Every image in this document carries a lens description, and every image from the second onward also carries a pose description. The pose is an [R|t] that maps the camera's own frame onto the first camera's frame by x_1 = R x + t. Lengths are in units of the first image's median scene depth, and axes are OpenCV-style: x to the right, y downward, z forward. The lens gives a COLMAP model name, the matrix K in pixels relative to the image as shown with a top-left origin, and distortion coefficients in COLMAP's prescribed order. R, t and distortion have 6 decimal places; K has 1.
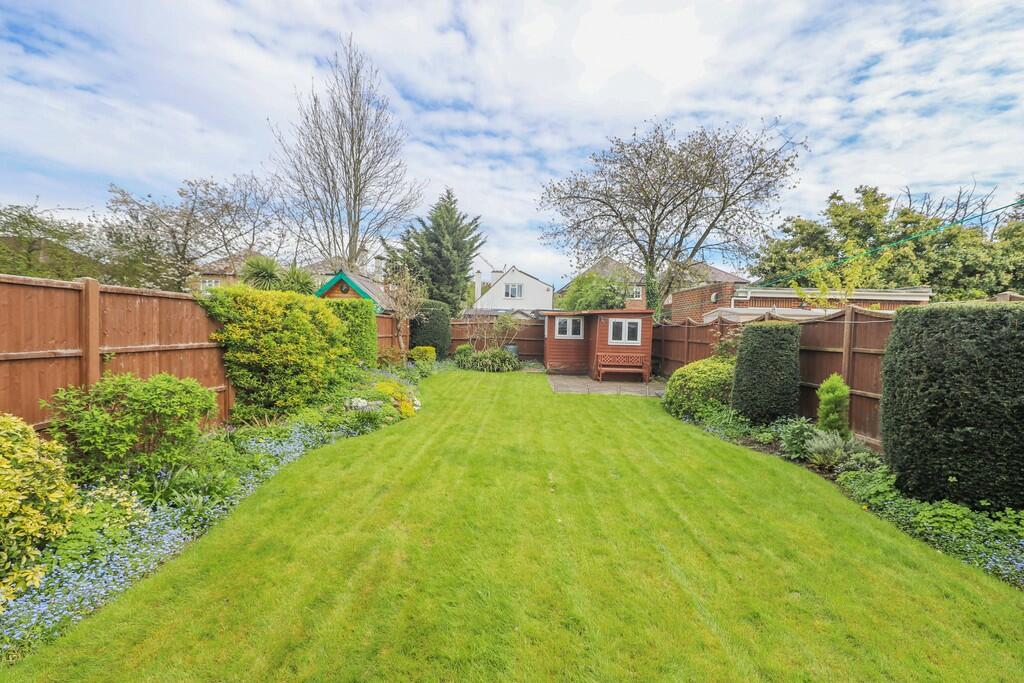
lens RADIAL K [[440.4, 0, 511.8], [0, 440.4, 355.3], [0, 0, 1]] dist [0.014195, 0.000033]
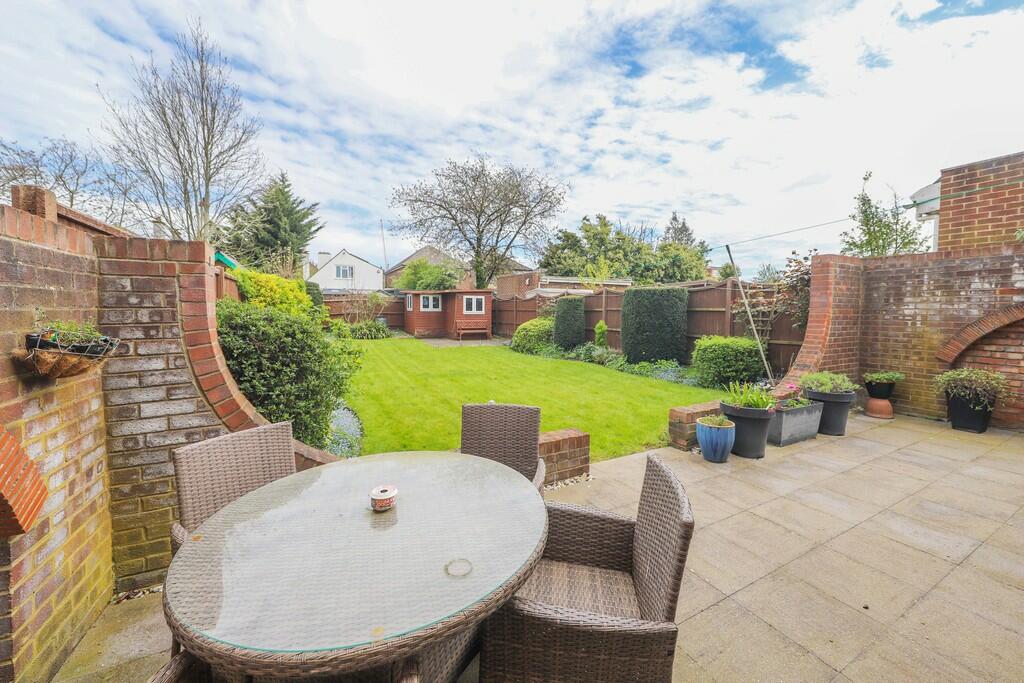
lens RADIAL K [[384.1, 0, 512.0], [0, 384.1, 341.5], [0, 0, 1]] dist [0.070771, 0.000010]
pose [[0.896663, -0.059566, 0.438689, -0.163403], [0.046183, 0.998086, 0.041125, 0.016770], [-0.440299, -0.016616, 0.897697, -0.163241]]
